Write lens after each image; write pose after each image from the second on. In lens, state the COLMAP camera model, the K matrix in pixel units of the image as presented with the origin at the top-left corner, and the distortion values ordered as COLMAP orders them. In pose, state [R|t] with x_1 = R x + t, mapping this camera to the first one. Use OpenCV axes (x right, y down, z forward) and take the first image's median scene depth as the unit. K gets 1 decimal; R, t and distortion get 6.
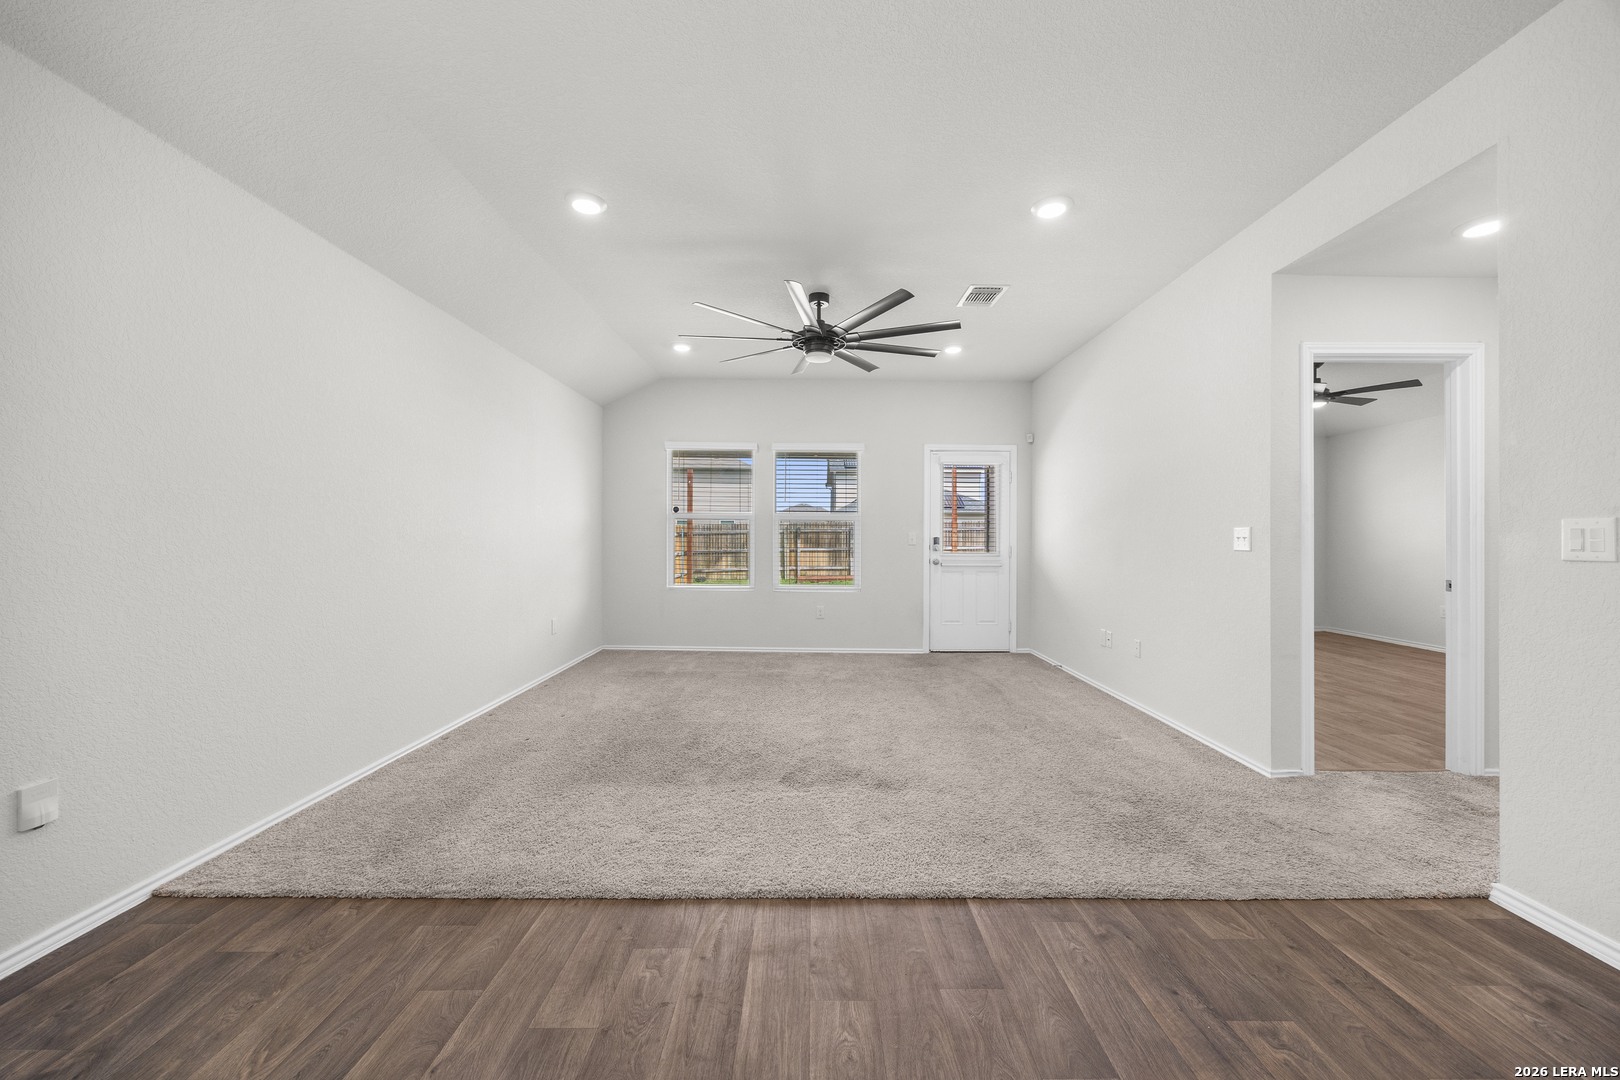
lens RADIAL K [[622.4, 0, 817.5], [0, 622.4, 540.7], [0, 0, 1]] dist [0.000669, 0.000042]
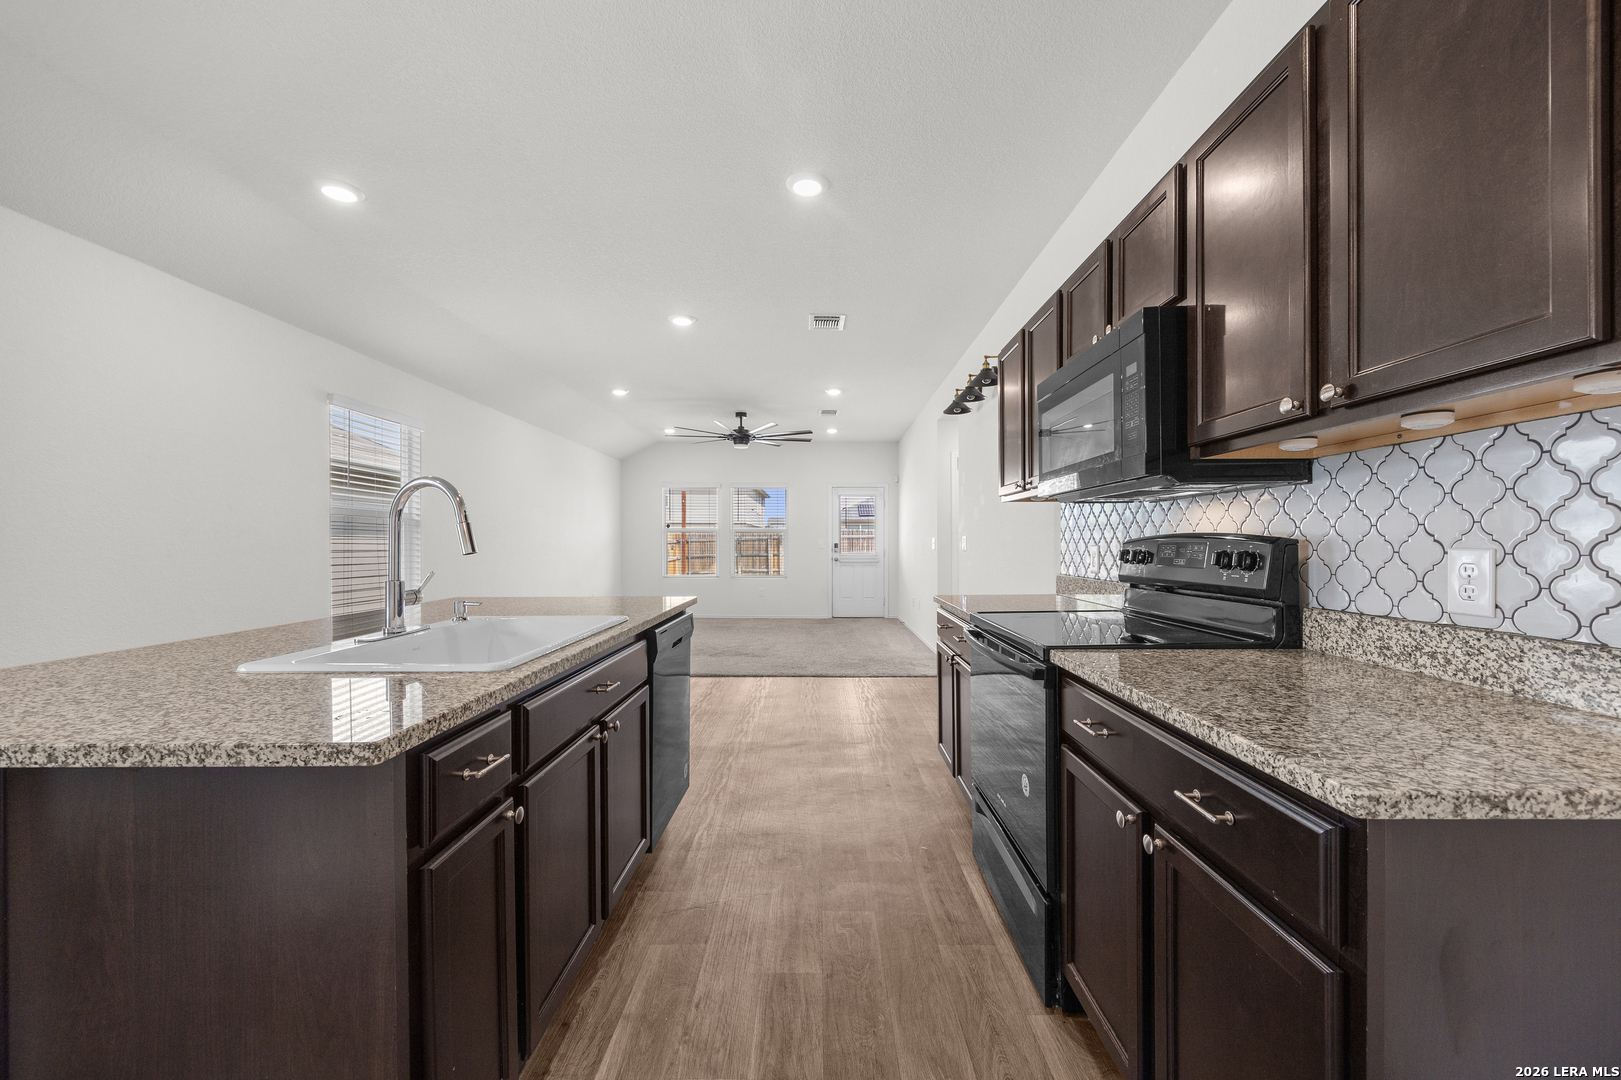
lens RADIAL K [[622.8, 0, 818.0], [0, 622.8, 540.7], [0, 0, 1]] dist [0.000669, 0.000042]
pose [[0.999964, -0.004231, -0.007310, 0.165006], [0.004155, 0.999937, -0.010399, 0.004196], [0.007353, 0.010369, 0.999919, -0.574866]]
